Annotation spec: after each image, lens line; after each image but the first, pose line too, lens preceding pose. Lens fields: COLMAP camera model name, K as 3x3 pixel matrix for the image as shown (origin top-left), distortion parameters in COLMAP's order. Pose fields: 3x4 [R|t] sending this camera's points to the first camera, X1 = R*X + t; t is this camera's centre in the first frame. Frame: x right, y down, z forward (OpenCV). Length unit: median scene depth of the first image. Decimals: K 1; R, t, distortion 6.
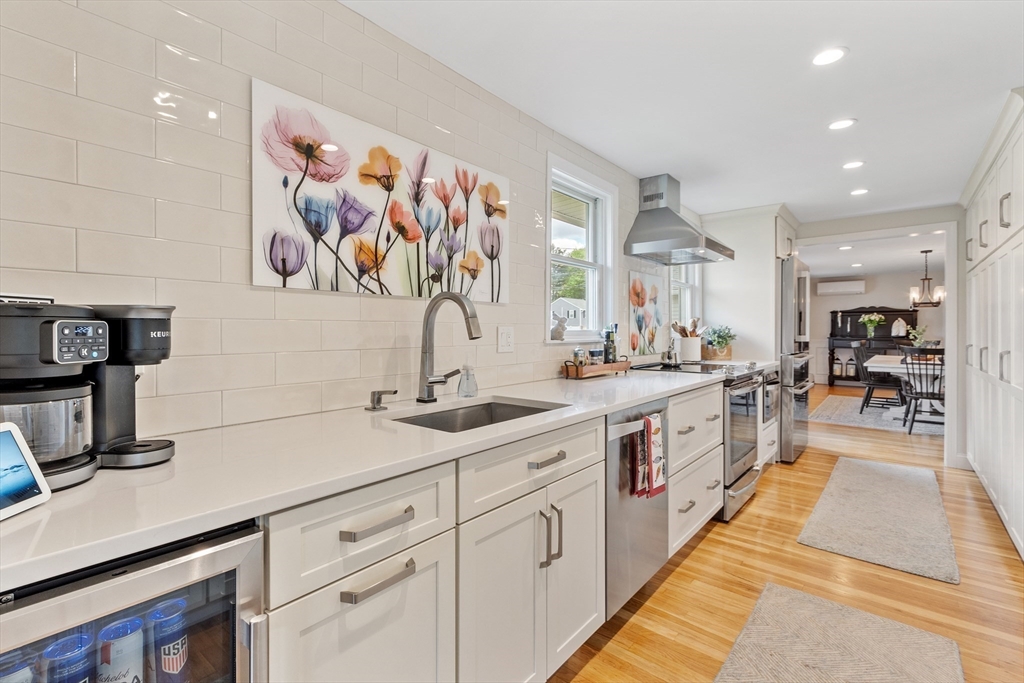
lens RADIAL K [[455.9, 0, 463.5], [0, 455.9, 336.0], [0, 0, 1]] dist [0.006265, -0.003464]
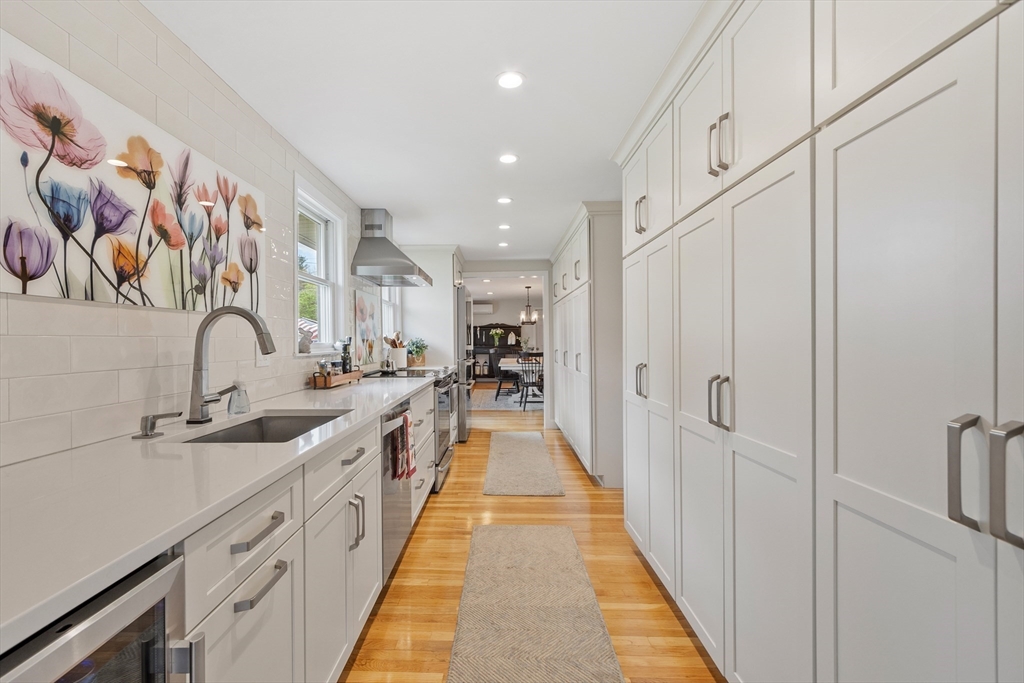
lens RADIAL K [[455.9, 0, 460.7], [0, 455.9, 347.3], [0, 0, 1]] dist [0.006265, -0.003464]
pose [[0.782589, -0.016240, 0.622327, -0.161537], [0.016451, 0.999850, 0.005405, -0.004119], [-0.622322, 0.006008, 0.782739, -0.040780]]
